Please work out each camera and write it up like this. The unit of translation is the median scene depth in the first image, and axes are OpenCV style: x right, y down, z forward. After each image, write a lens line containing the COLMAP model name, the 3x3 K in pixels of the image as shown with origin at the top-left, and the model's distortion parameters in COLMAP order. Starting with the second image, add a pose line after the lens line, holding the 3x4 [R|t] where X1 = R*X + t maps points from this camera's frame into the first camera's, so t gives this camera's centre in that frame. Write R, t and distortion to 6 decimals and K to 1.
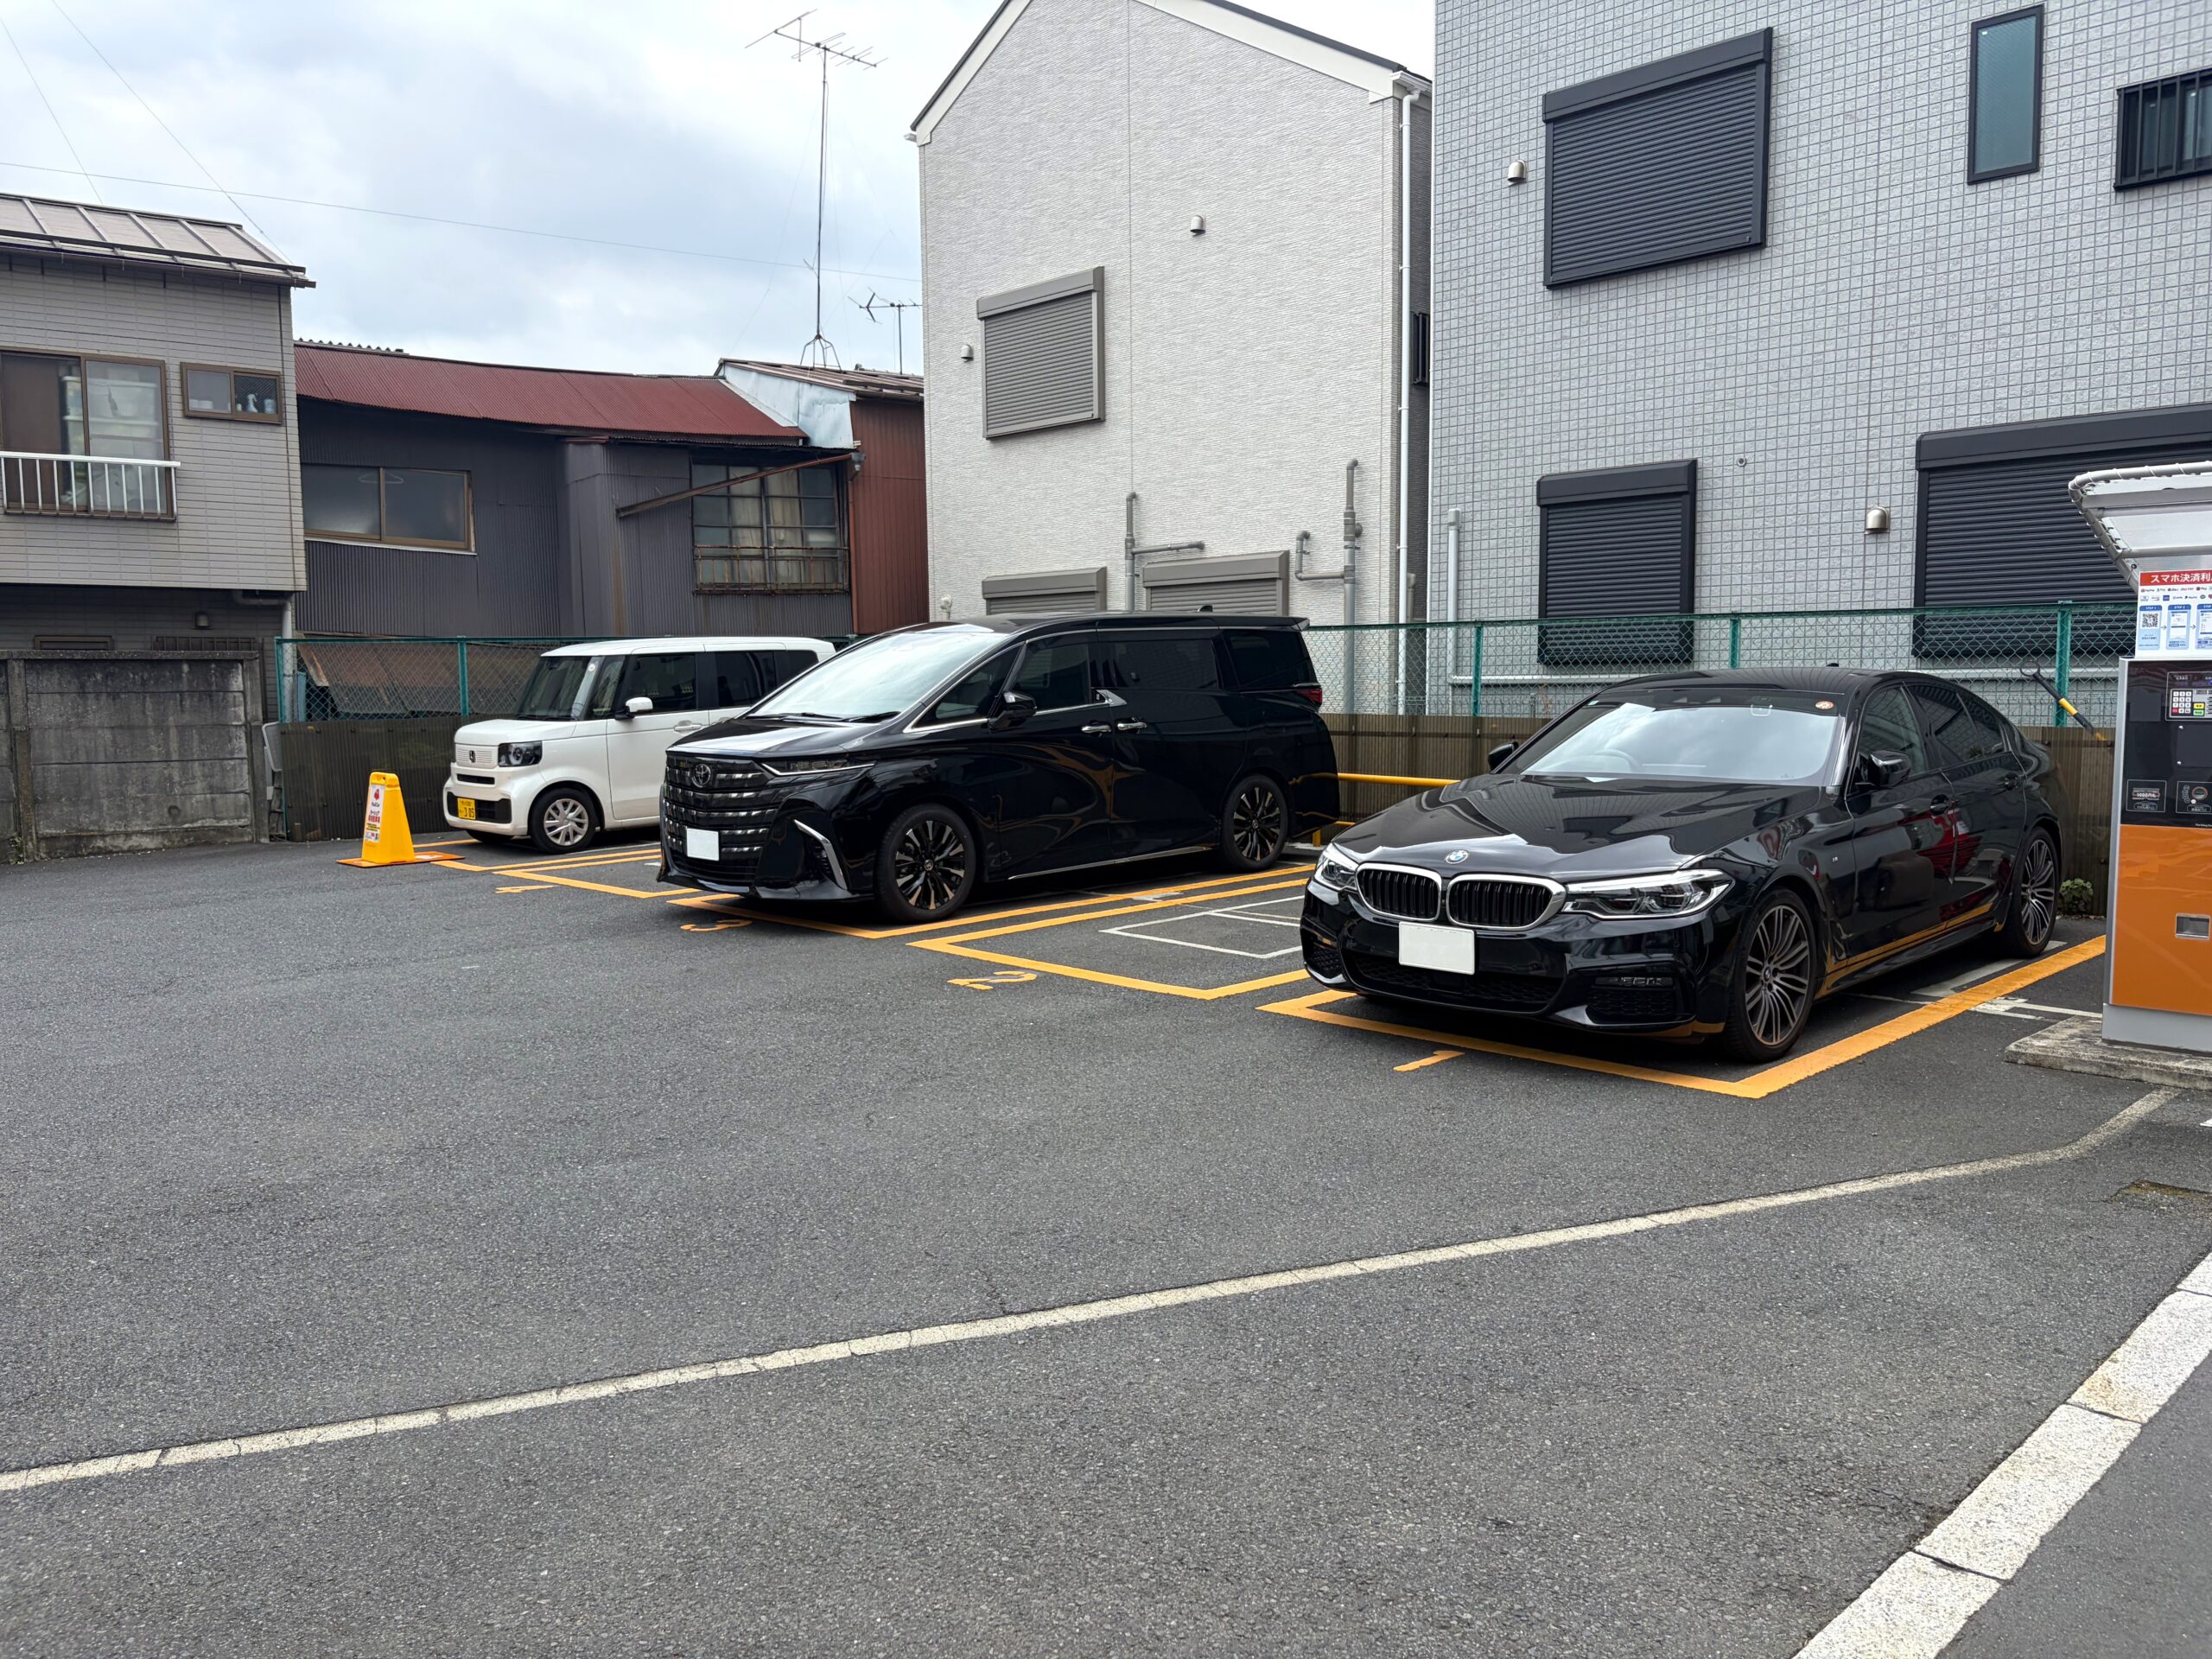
lens RADIAL K [[1665.3, 0, 1101.0], [0, 1665.3, 839.8], [0, 0, 1]] dist [0.021925, -0.006472]
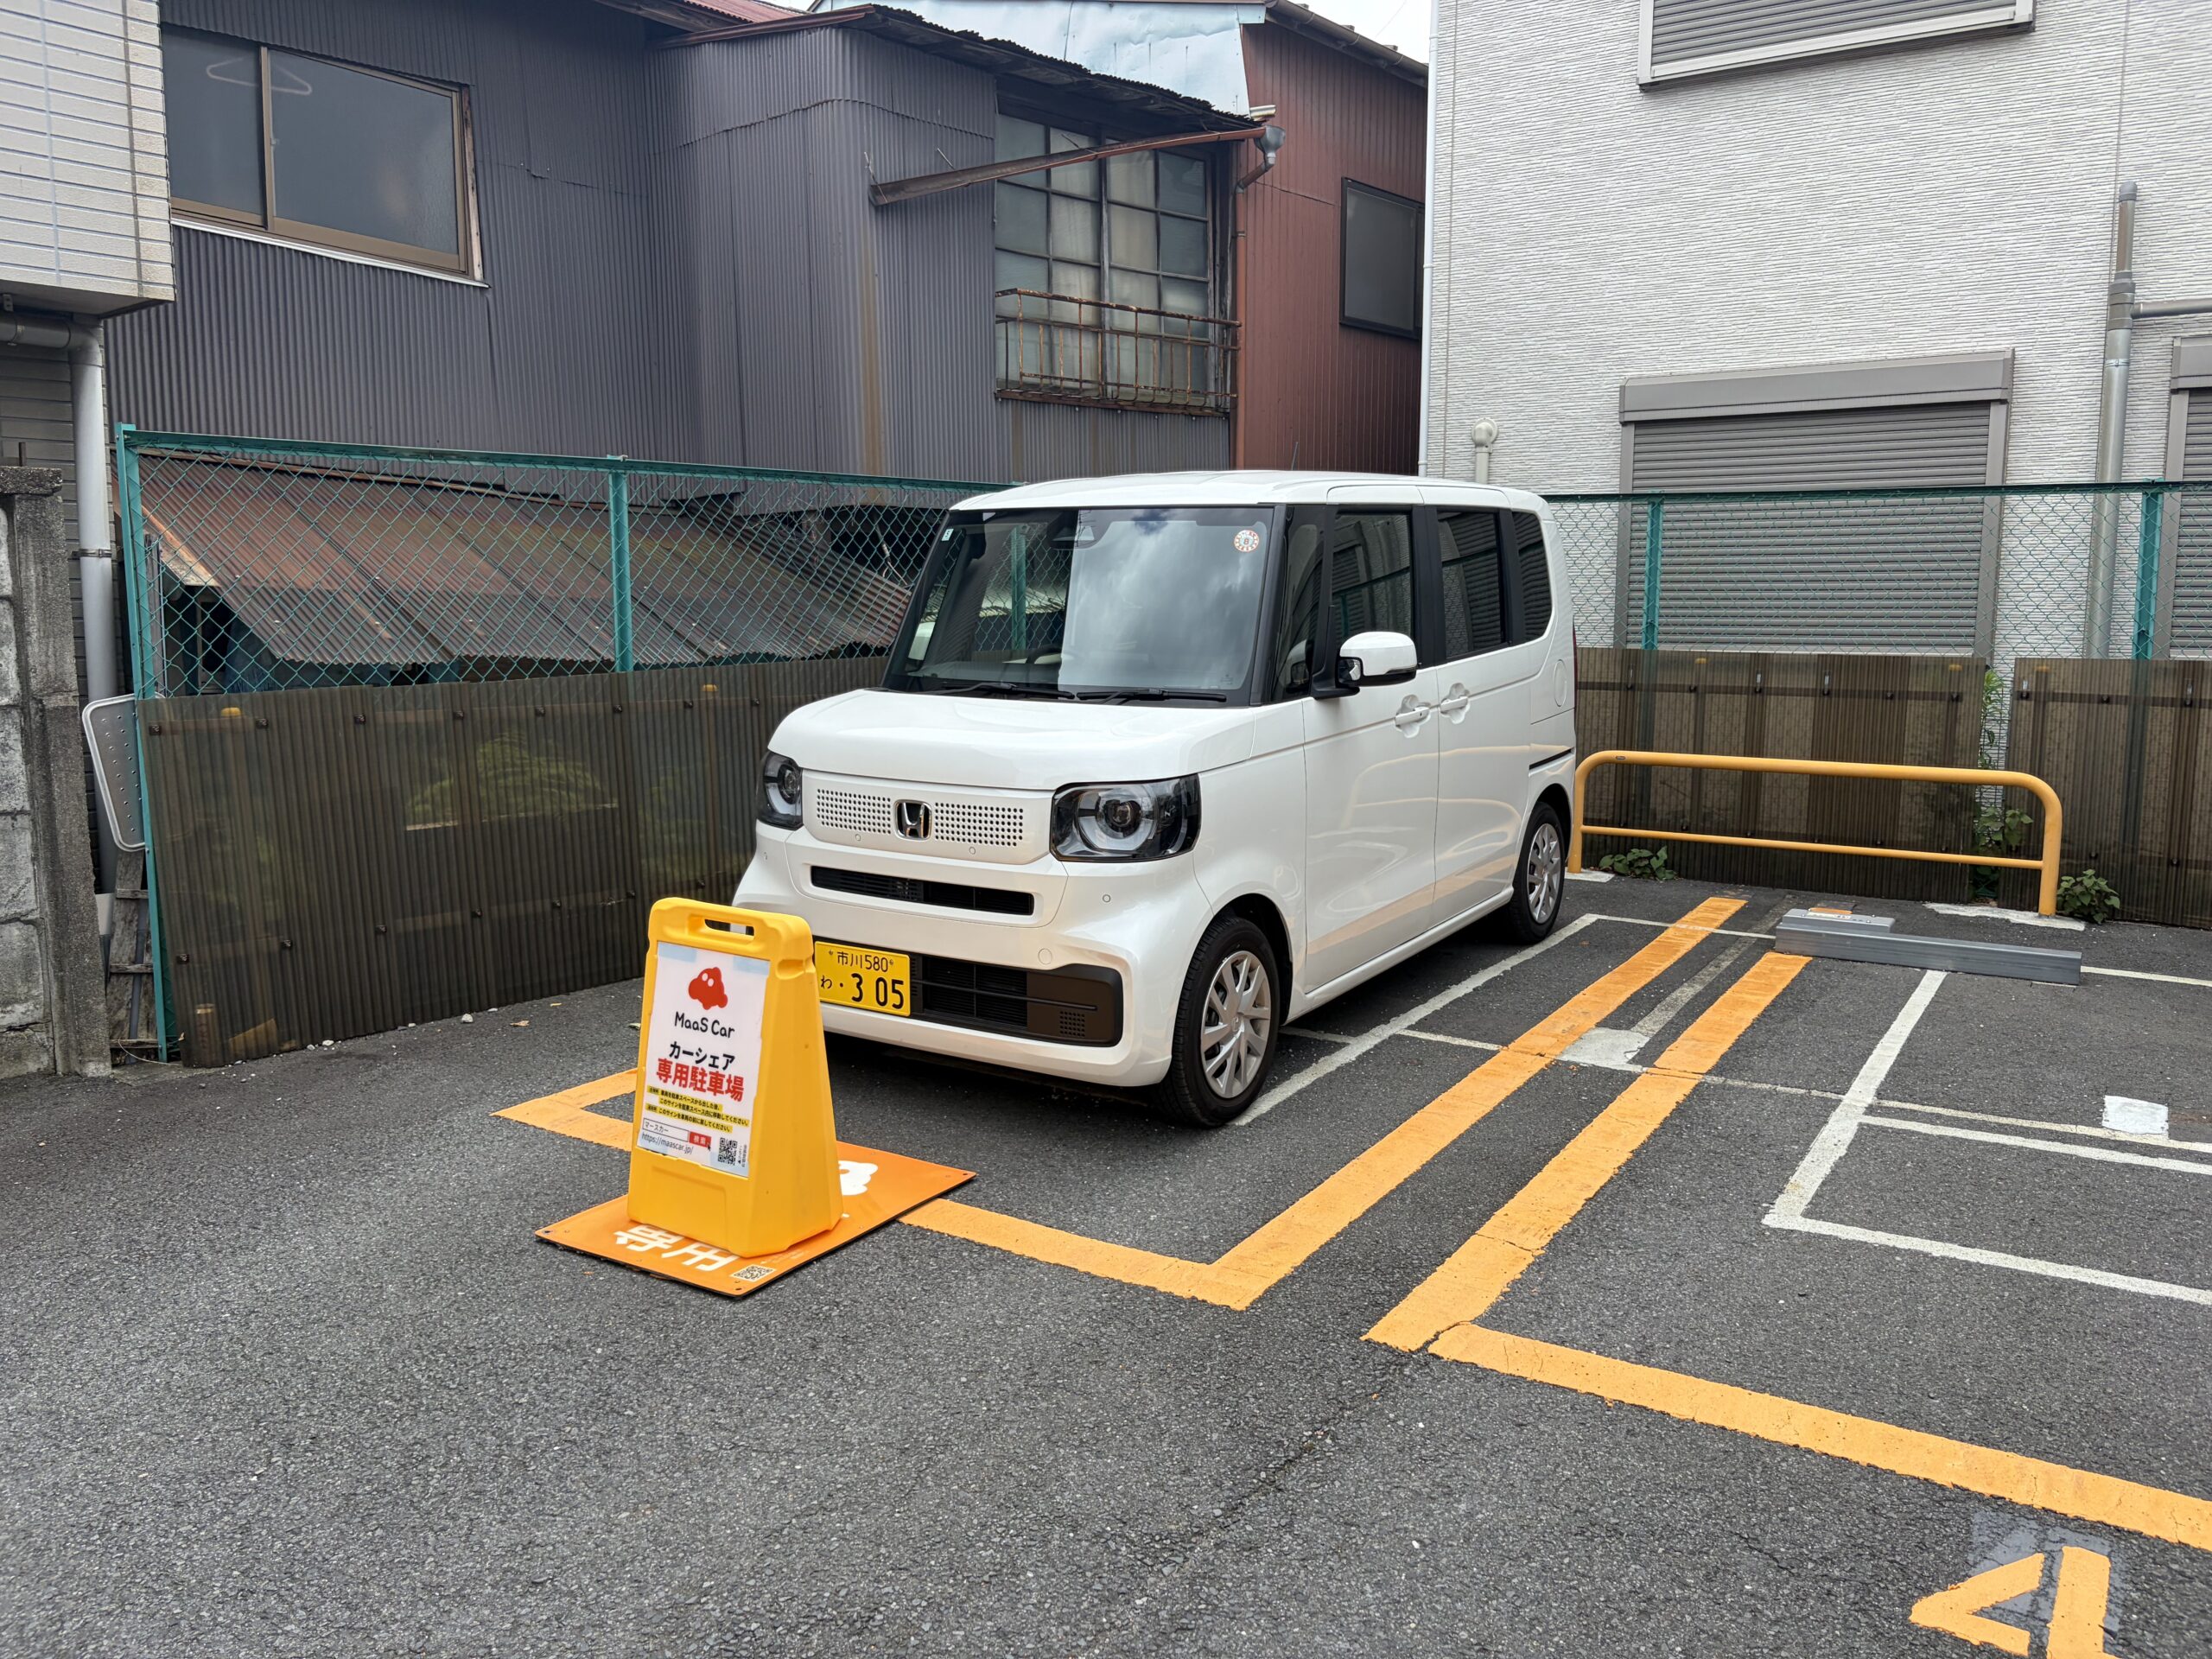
lens RADIAL K [[1665.3, 0, 1112.2], [0, 1665.3, 810.2], [0, 0, 1]] dist [0.021925, -0.006472]
pose [[0.971522, -0.018610, 0.236215, -0.364611], [0.010624, 0.999329, 0.035038, -0.054709], [-0.236709, -0.031531, 0.971069, 0.608202]]
